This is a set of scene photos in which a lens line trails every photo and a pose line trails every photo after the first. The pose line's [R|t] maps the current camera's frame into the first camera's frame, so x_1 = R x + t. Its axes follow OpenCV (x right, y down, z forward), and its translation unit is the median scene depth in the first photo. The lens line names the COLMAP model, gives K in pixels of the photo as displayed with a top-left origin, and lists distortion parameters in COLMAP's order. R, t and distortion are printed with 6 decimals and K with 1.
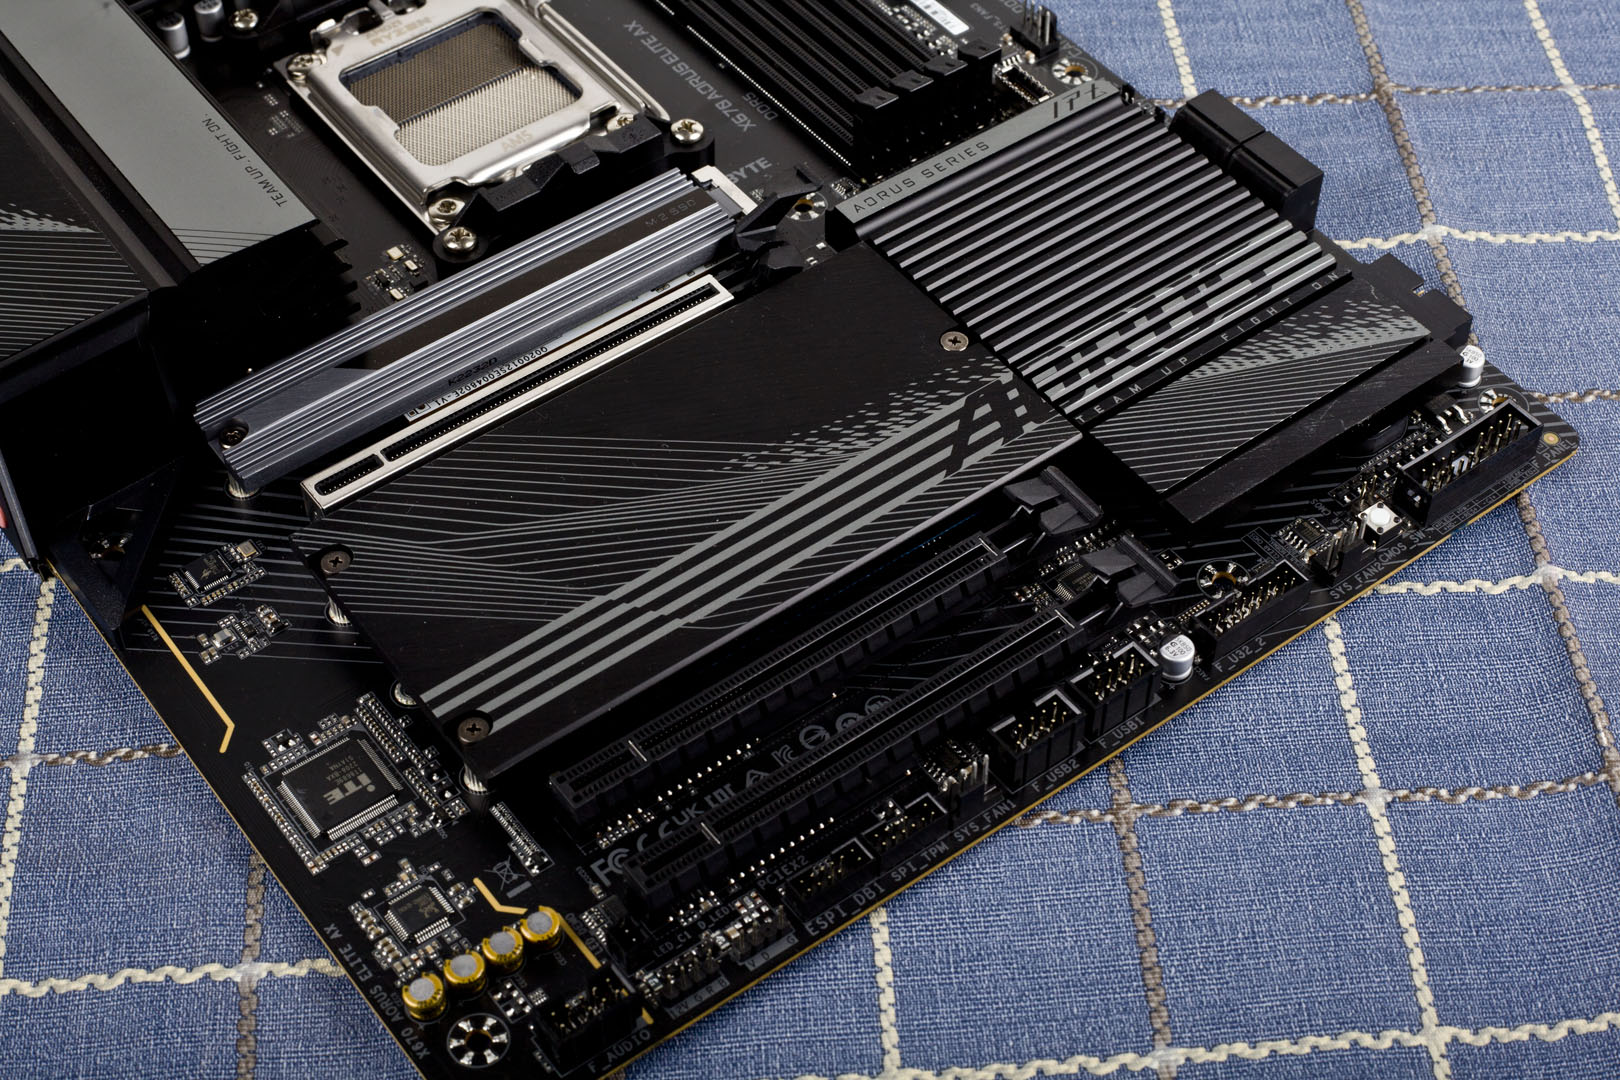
lens RADIAL K [[2578.6, 0, 810.0], [0, 2578.6, 540.0], [0, 0, 1]] dist [-0.147263, -0.089680]
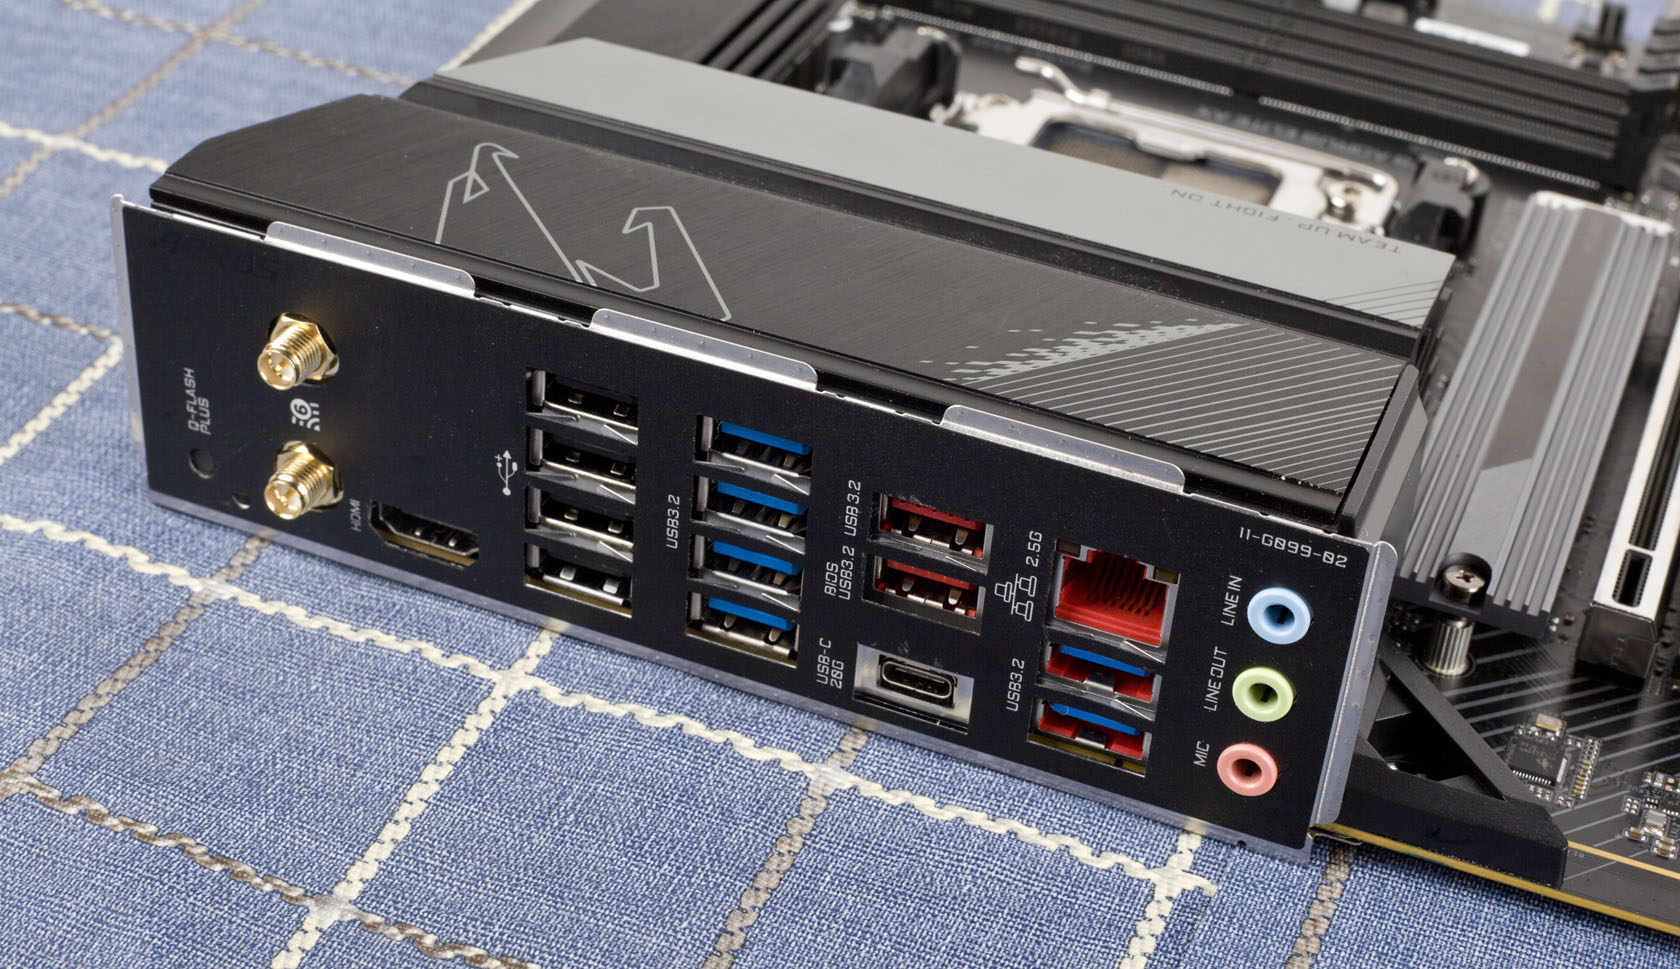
lens RADIAL K [[2931.2, 0, 840.8], [0, 2931.2, 580.4], [0, 0, 1]] dist [-0.117695, -0.072891]
pose [[0.848613, -0.248590, 0.466968, -0.664835], [0.337360, 0.934234, -0.115740, -0.005186], [-0.407486, 0.255754, 0.876667, 0.349285]]
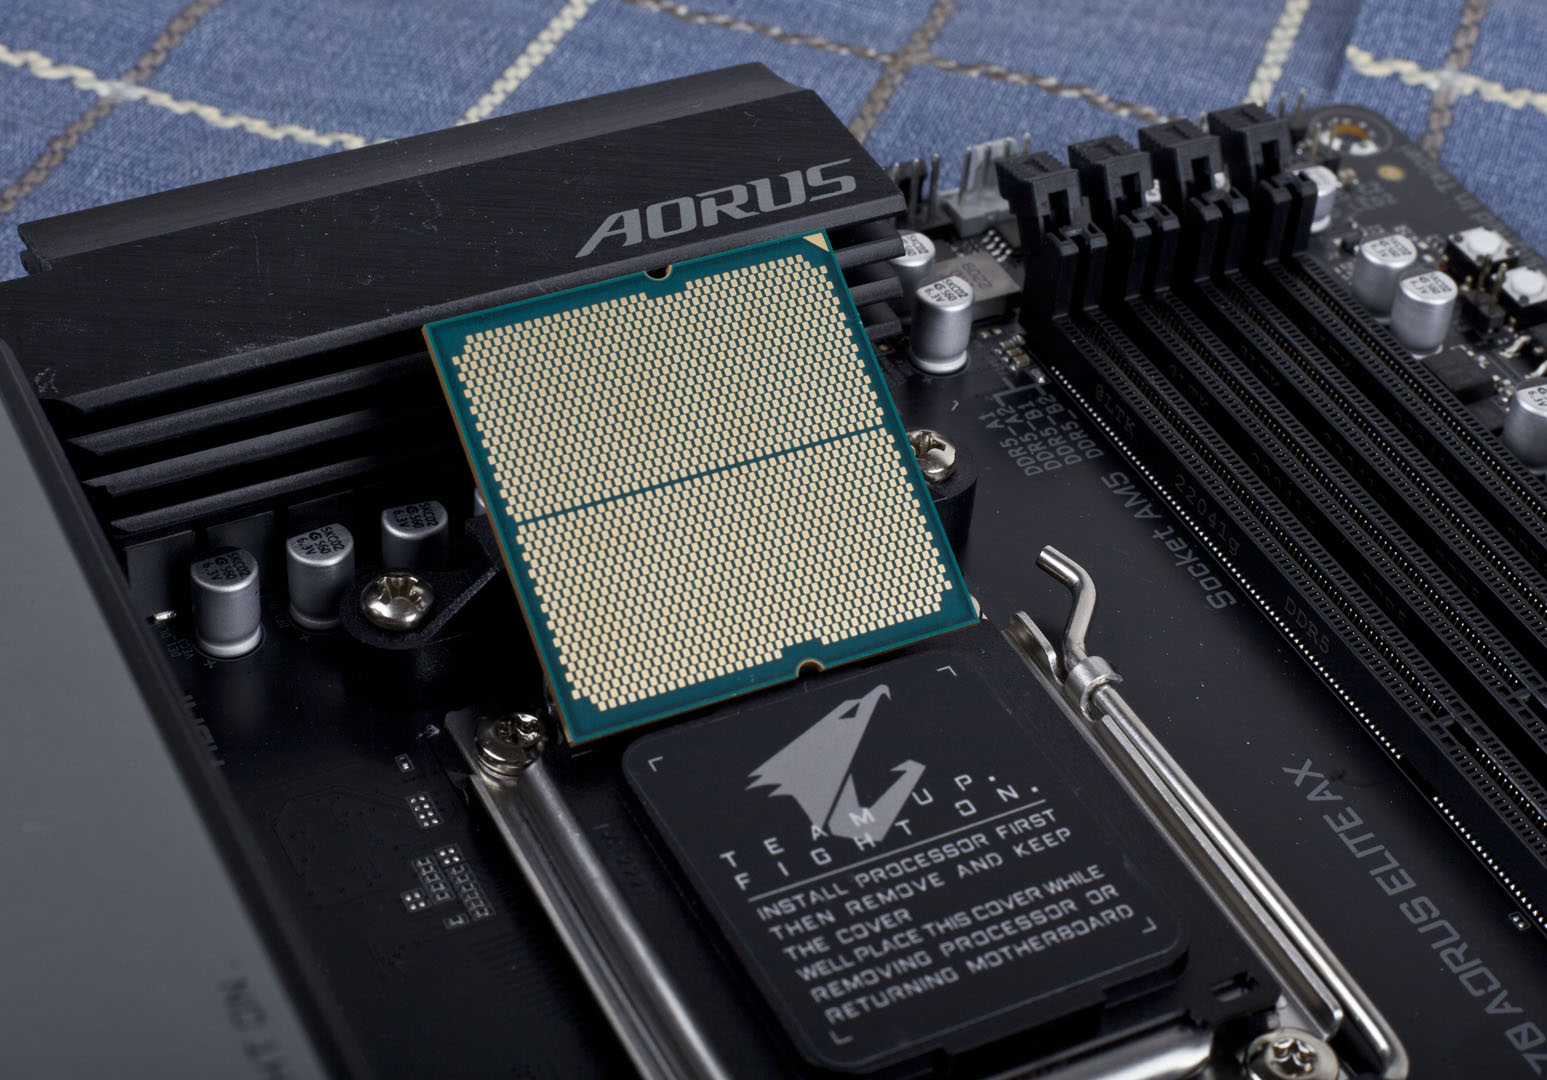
lens RADIAL K [[3050.8, 0, 732.4], [0, 3050.8, 533.6], [0, 0, 1]] dist [-0.149808, -0.354412]
pose [[0.980415, 0.170354, -0.098821, -0.130731], [-0.182794, 0.973883, -0.134678, -0.170995], [0.073297, 0.150104, 0.985949, 0.550466]]
